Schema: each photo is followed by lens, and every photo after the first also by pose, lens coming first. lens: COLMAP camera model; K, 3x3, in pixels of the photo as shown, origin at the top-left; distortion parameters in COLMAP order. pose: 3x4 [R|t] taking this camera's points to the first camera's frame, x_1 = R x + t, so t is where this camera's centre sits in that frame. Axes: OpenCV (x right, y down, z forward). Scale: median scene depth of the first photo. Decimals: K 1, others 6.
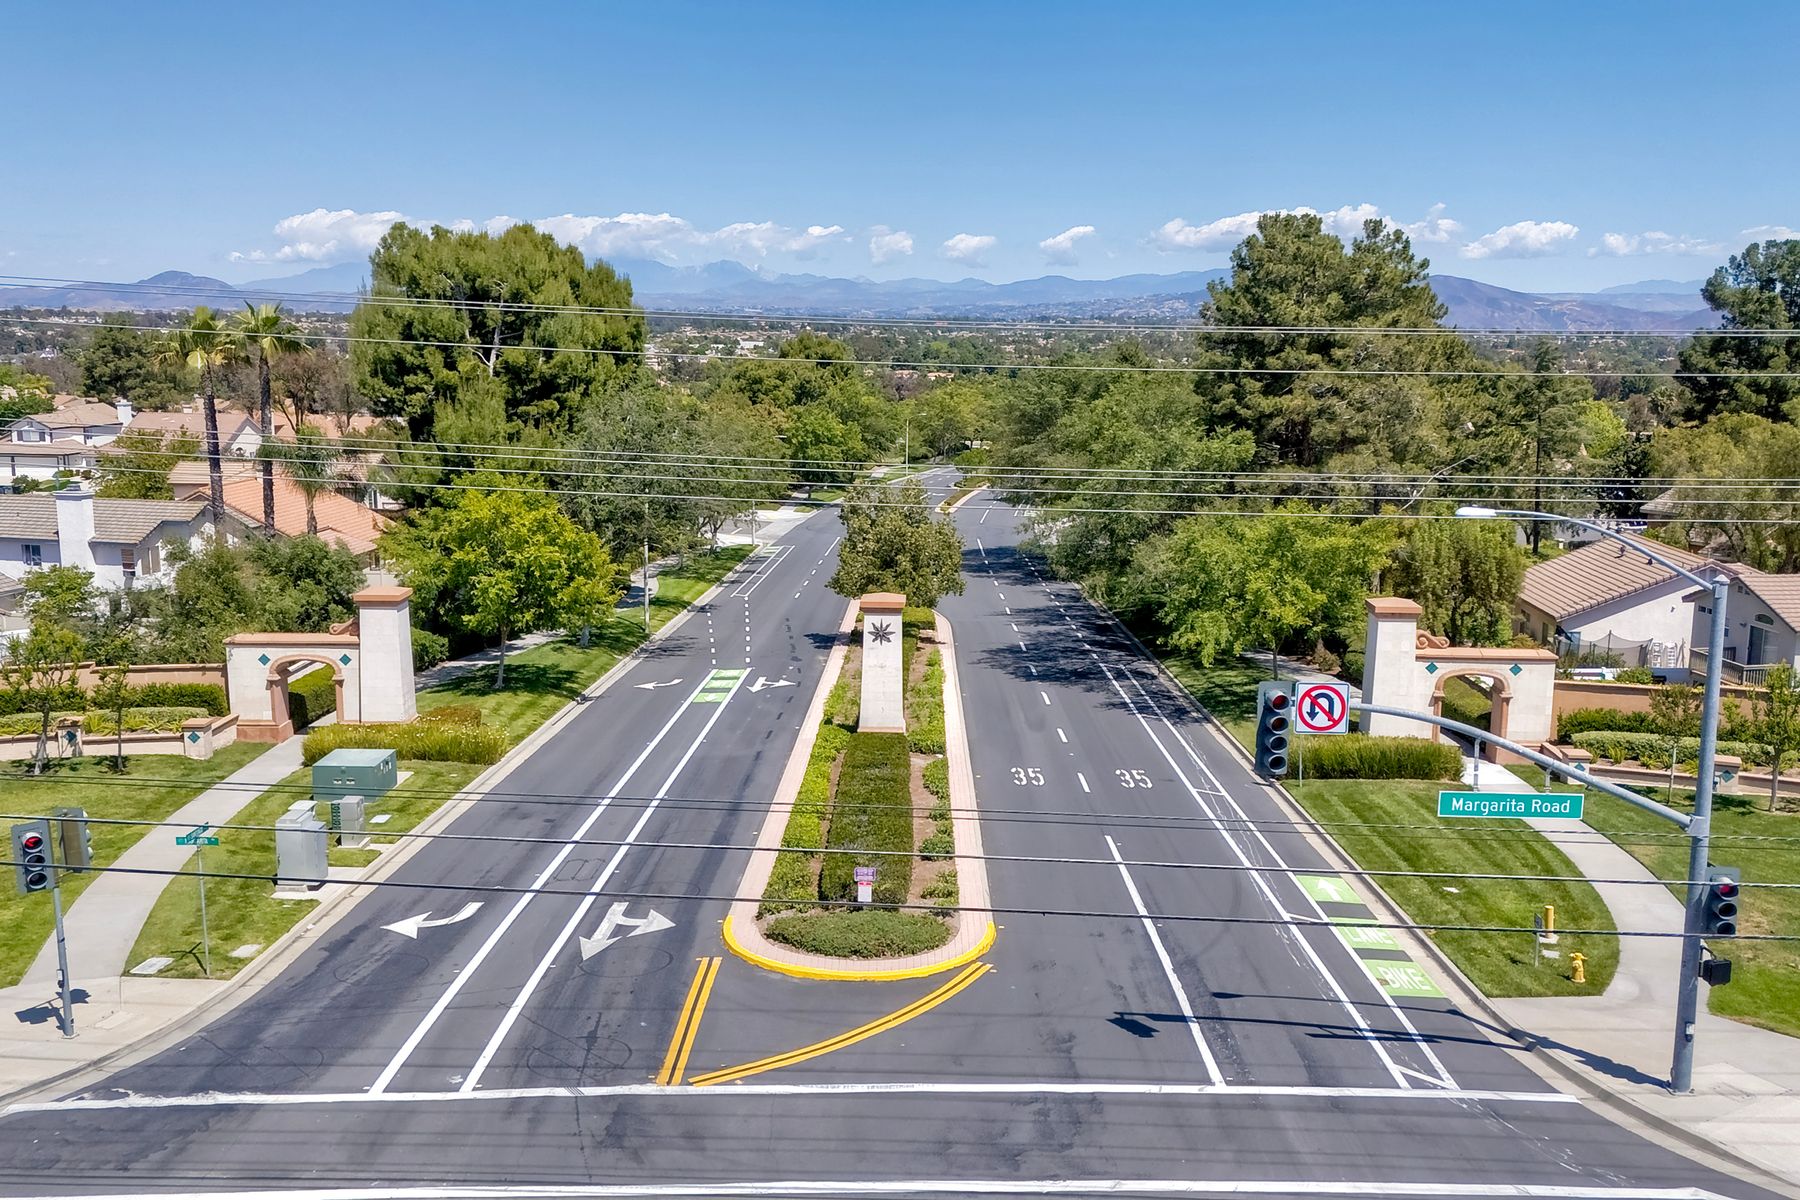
lens RADIAL K [[1285.4, 0, 916.1], [0, 1285.4, 603.8], [0, 0, 1]] dist [0.069819, -0.005974]
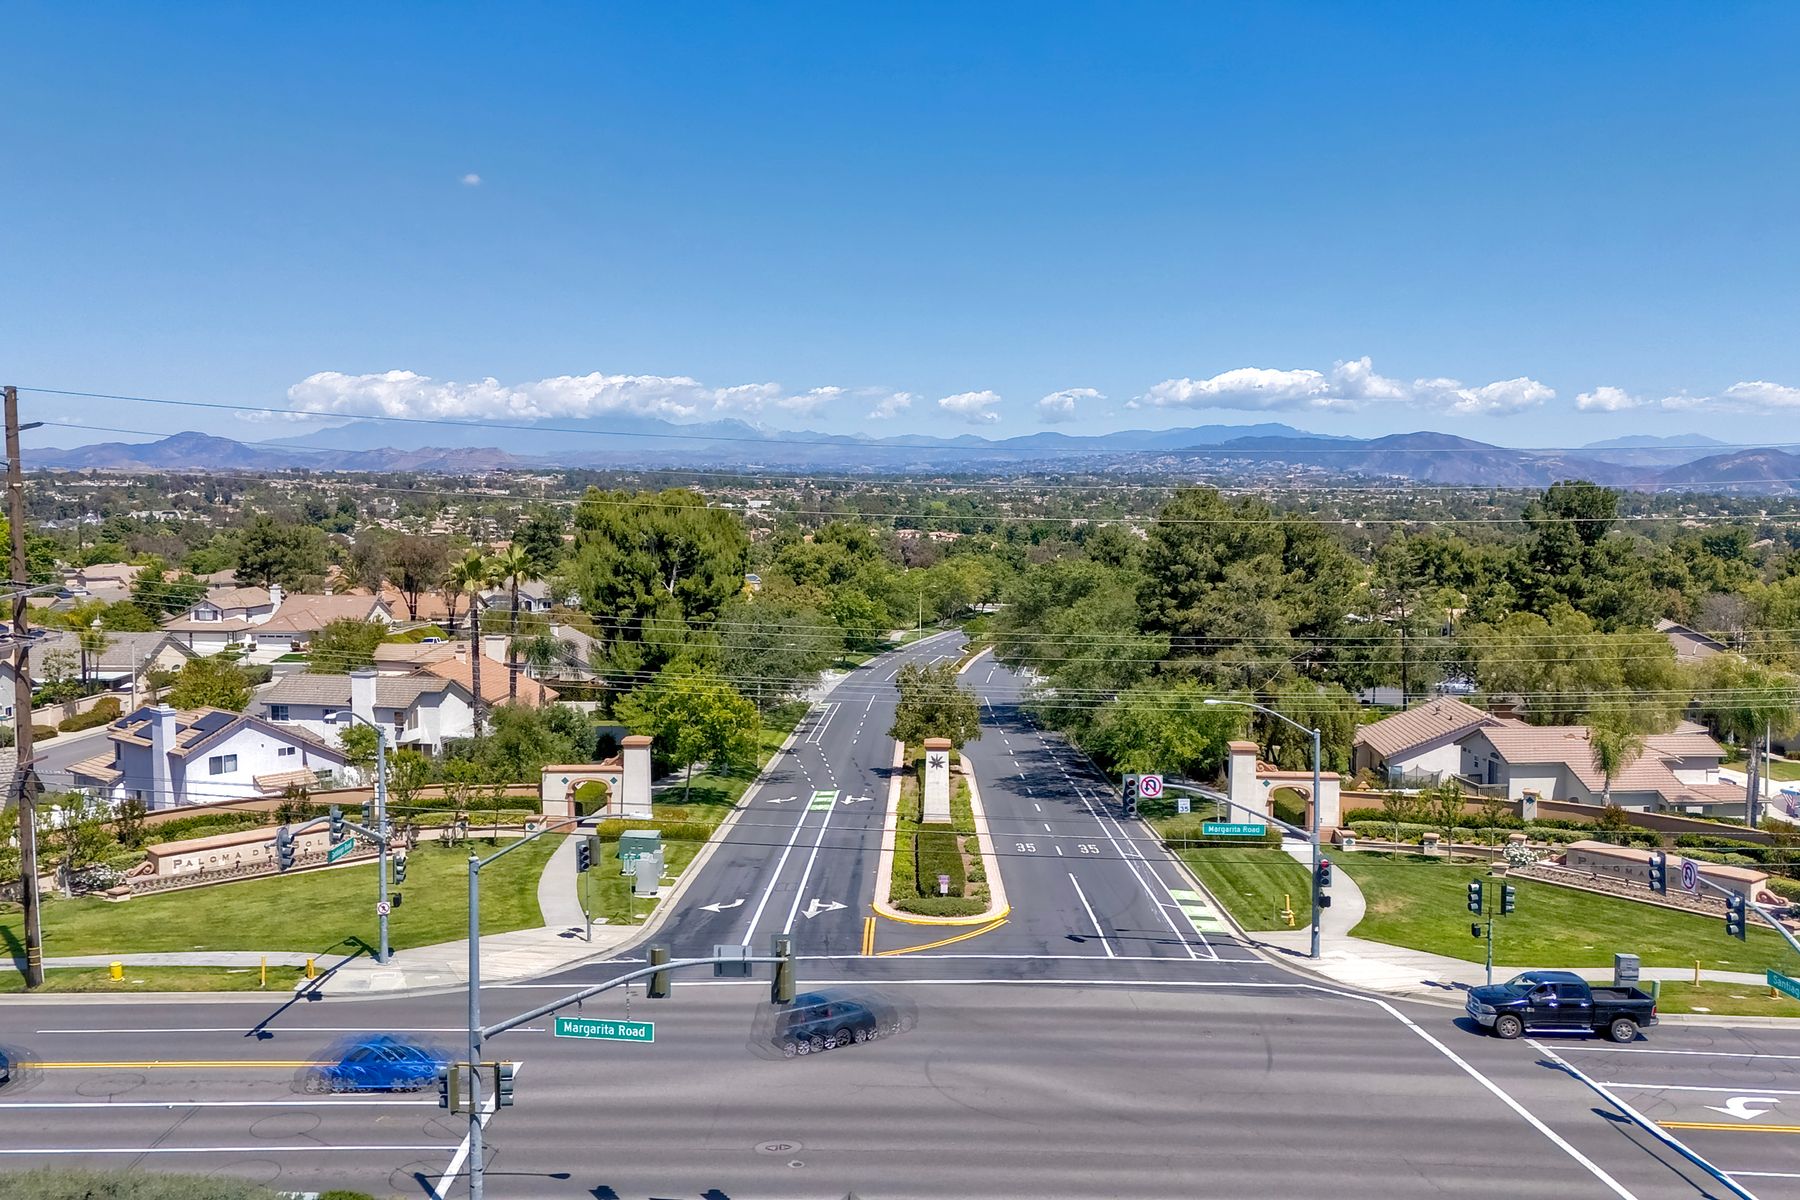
lens RADIAL K [[1285.4, 0, 906.0], [0, 1285.4, 618.3], [0, 0, 1]] dist [0.069819, -0.005974]
pose [[0.999971, -0.003455, -0.006769, -0.048732], [0.002730, 0.994544, -0.104282, 0.009394], [0.007092, 0.104260, 0.994525, -0.597784]]
